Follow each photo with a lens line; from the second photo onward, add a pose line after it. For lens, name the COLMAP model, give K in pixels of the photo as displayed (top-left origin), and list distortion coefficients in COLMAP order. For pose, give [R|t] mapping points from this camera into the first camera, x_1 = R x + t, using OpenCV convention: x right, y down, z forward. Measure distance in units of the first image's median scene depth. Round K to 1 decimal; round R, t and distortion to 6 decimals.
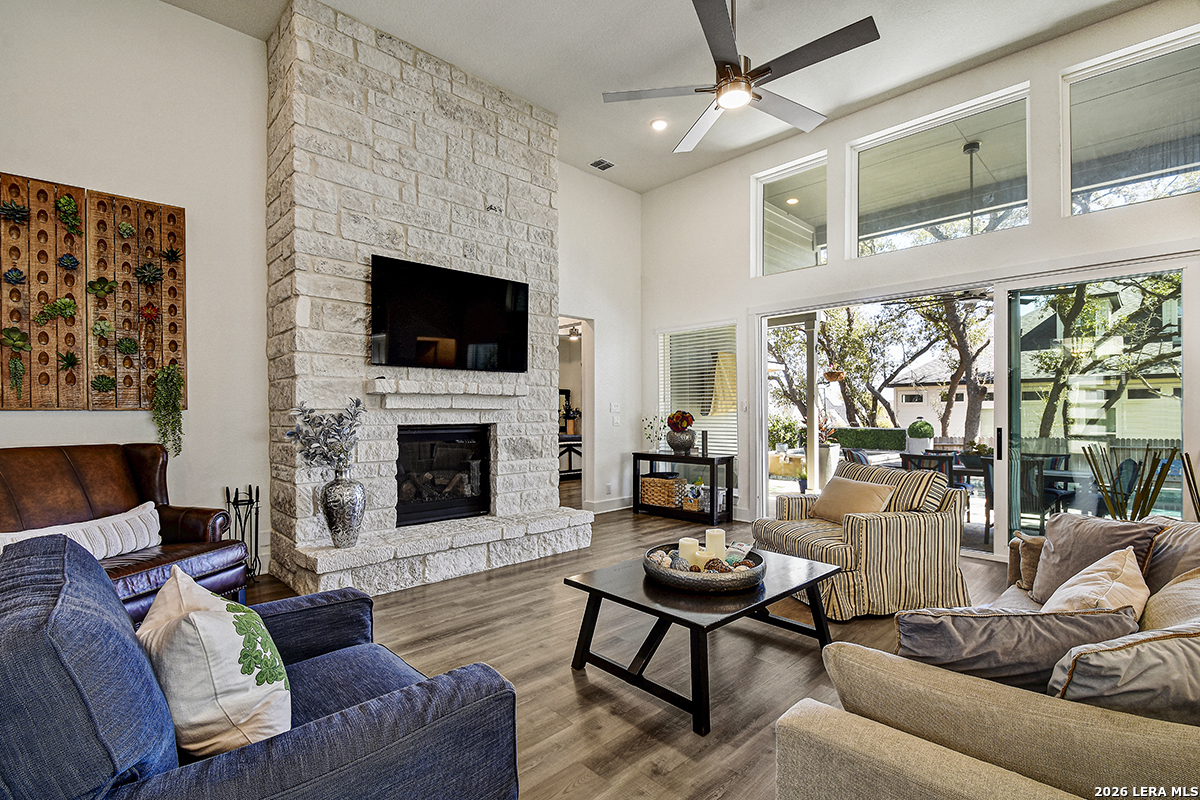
lens RADIAL K [[551.6, 0, 600.1], [0, 551.6, 426.7], [0, 0, 1]] dist [-0.005583, -0.003824]
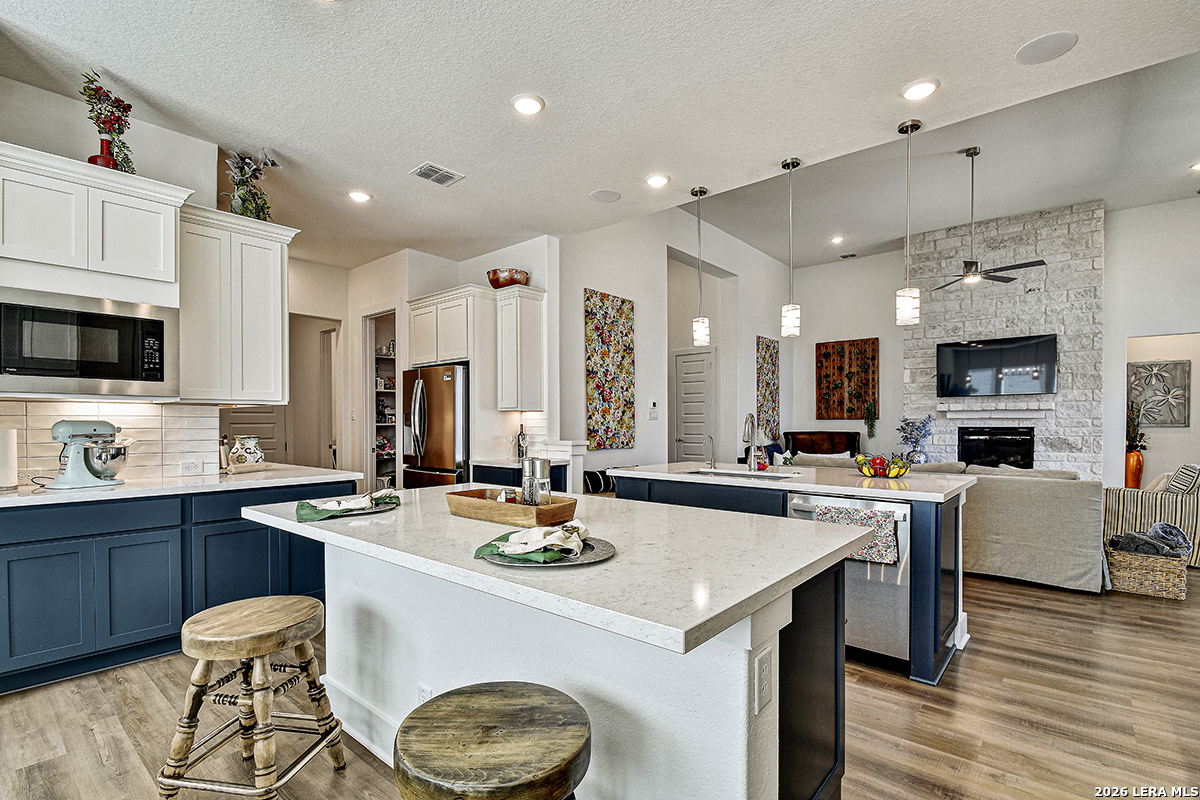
lens RADIAL K [[551.6, 0, 599.3], [0, 551.6, 433.3], [0, 0, 1]] dist [-0.005583, -0.003824]
pose [[0.098161, 0.023544, -0.994892, 1.548761], [-0.019389, 0.999576, 0.021742, 0.001596], [0.994982, 0.017156, 0.098576, -0.465505]]
